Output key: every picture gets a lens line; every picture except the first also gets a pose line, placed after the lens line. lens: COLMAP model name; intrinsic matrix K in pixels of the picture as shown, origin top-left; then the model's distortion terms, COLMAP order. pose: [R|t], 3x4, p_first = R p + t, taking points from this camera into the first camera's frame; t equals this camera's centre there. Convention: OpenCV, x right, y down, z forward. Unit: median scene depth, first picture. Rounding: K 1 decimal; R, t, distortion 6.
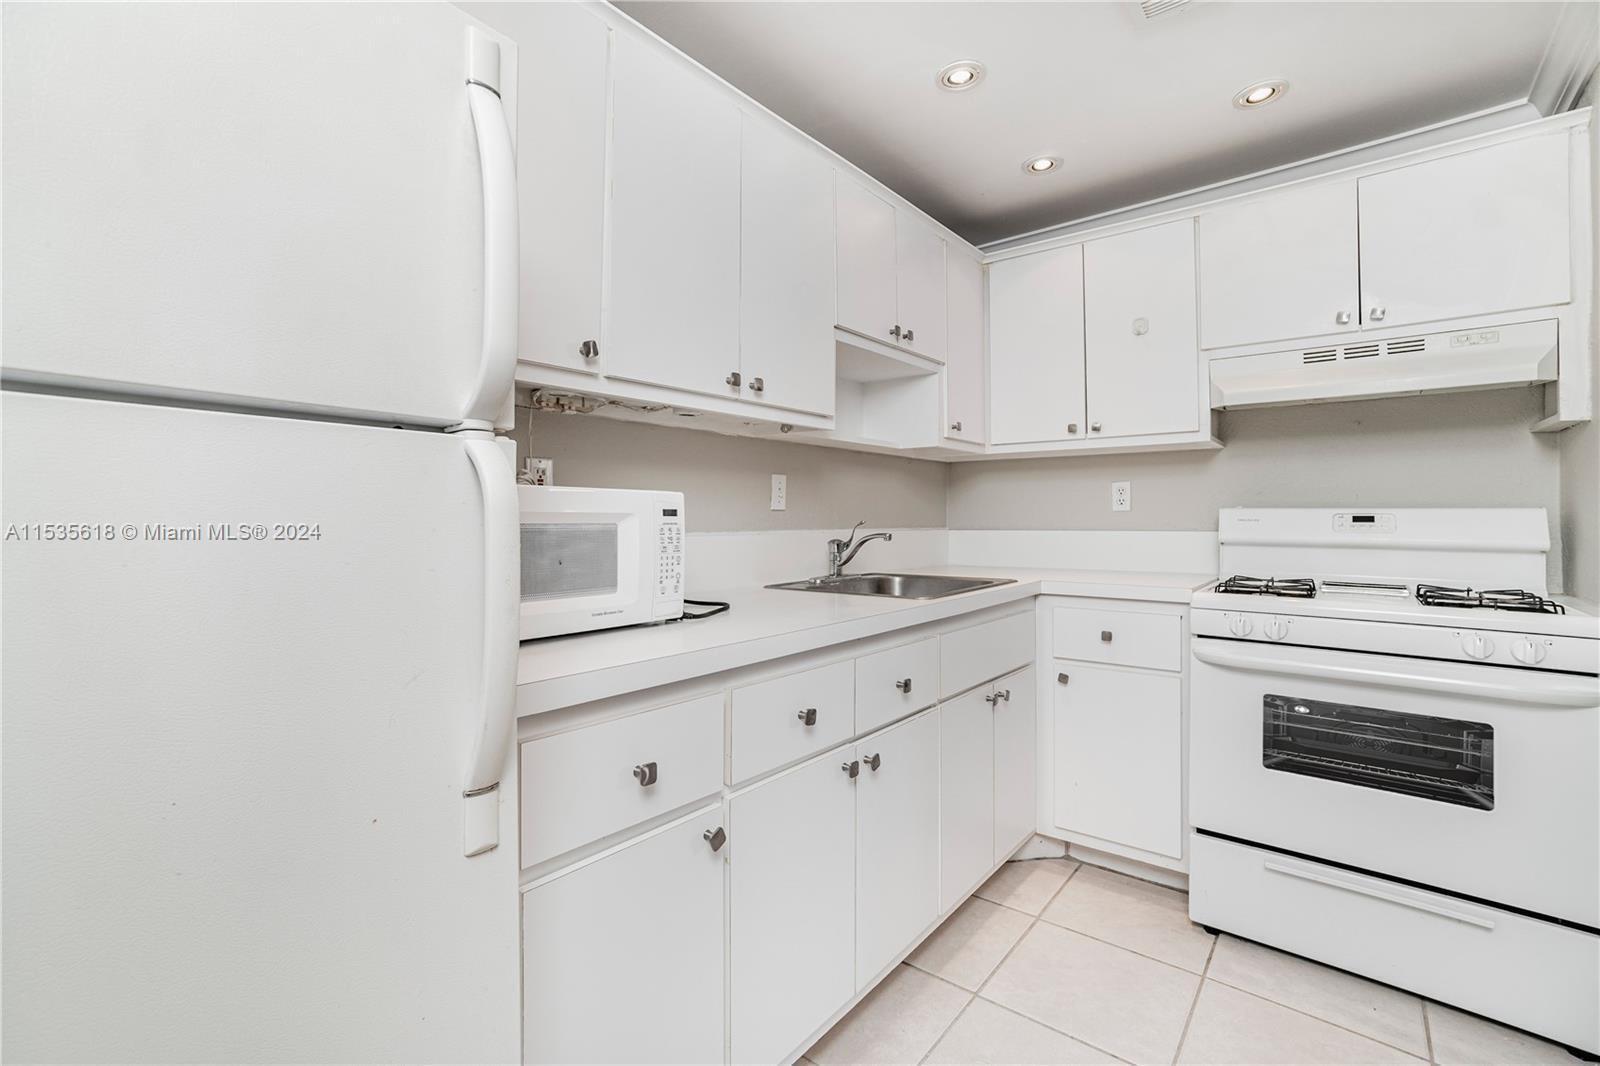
lens RADIAL K [[711.4, 0, 778.7], [0, 711.4, 514.4], [0, 0, 1]] dist [-0.038797, 0.000225]
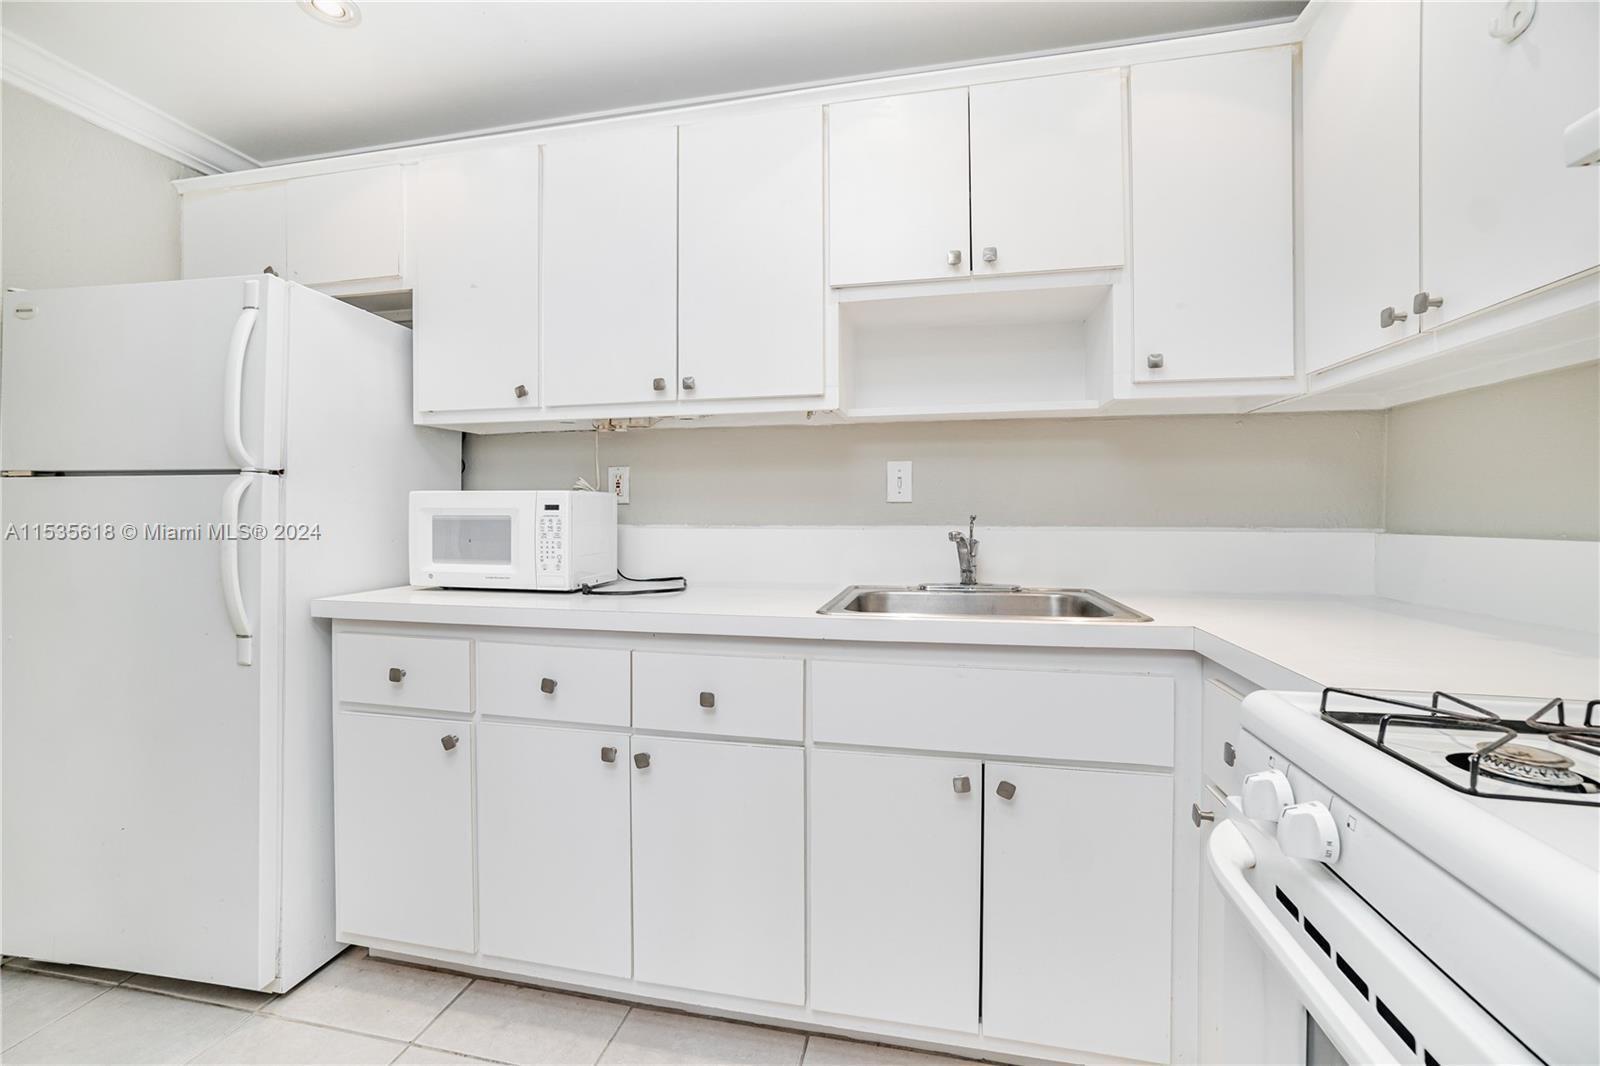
lens RADIAL K [[703.2, 0, 785.3], [0, 703.2, 524.3], [0, 0, 1]] dist [-0.039769, 0.016646]
pose [[0.455436, 0.014195, -0.890155, 1.155636], [0.006835, 0.999788, 0.019441, 0.006420], [0.890242, -0.014938, 0.455242, 0.791442]]
